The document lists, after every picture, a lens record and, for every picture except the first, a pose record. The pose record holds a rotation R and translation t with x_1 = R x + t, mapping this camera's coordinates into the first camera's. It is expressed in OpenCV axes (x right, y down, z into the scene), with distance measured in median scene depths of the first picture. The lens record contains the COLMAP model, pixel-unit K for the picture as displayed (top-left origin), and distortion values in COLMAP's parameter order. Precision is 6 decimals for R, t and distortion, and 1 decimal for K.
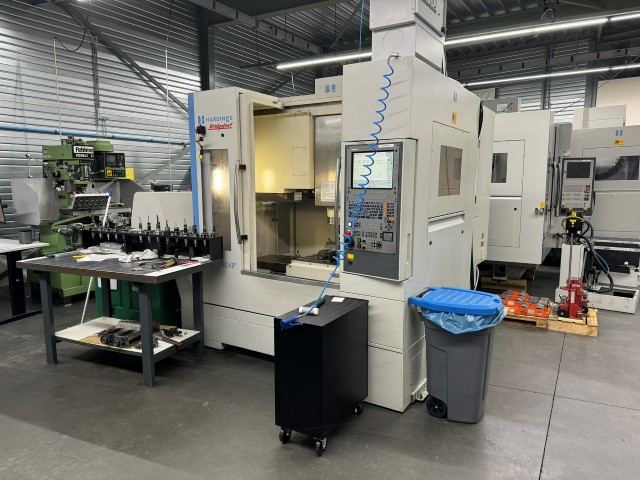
lens RADIAL K [[460.5, 0, 305.7], [0, 460.5, 255.0], [0, 0, 1]] dist [0.076227, -0.076105]
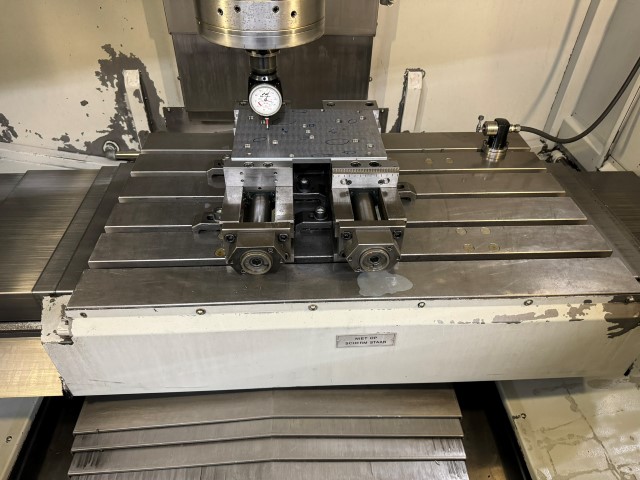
lens RADIAL K [[452.3, 0, 320.0], [0, 452.3, 240.0], [0, 0, 1]] dist [0.093230, -0.143459]
pose [[0.787451, -0.386275, 0.480327, -0.028806], [0.072605, 0.831977, 0.550040, -0.103426], [-0.612087, -0.398255, 0.683186, 0.892778]]
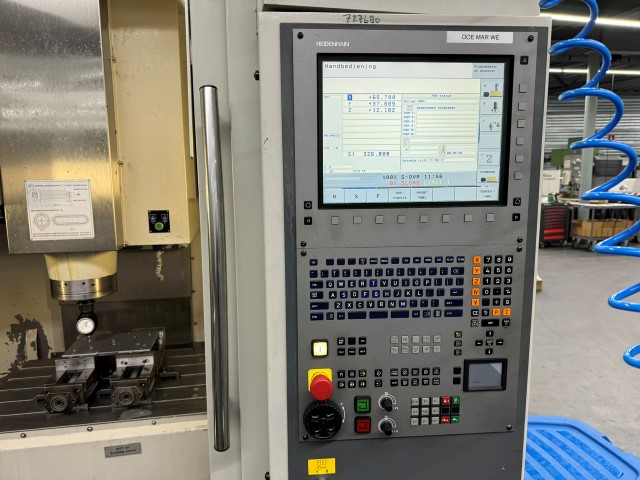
lens RADIAL K [[463.5, 0, 307.0], [0, 463.5, 246.5], [0, 0, 1]] dist [0.056956, -0.062564]
pose [[0.716778, -0.111234, 0.688372, -0.060682], [0.123086, 0.991876, 0.032112, -0.102843], [-0.686352, 0.061711, 0.724647, 0.643002]]
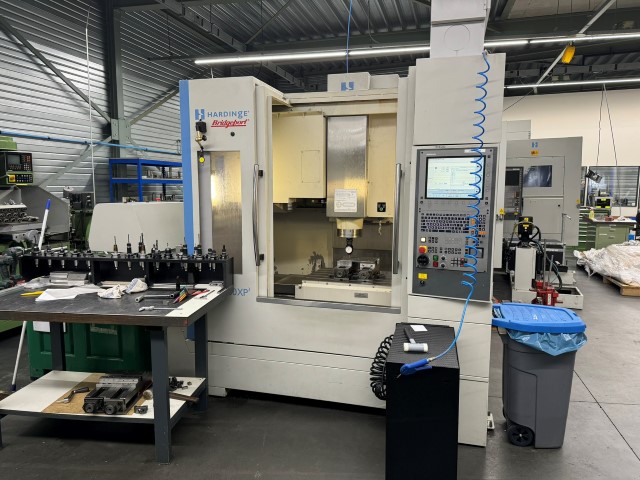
lens RADIAL K [[463.5, 0, 307.0], [0, 463.5, 246.5], [0, 0, 1]] dist [0.056956, -0.062564]
pose [[0.954421, -0.038234, 0.296003, -0.294162], [0.046866, 0.998656, -0.022117, -0.034824], [-0.294760, 0.034982, 0.954931, 0.177997]]
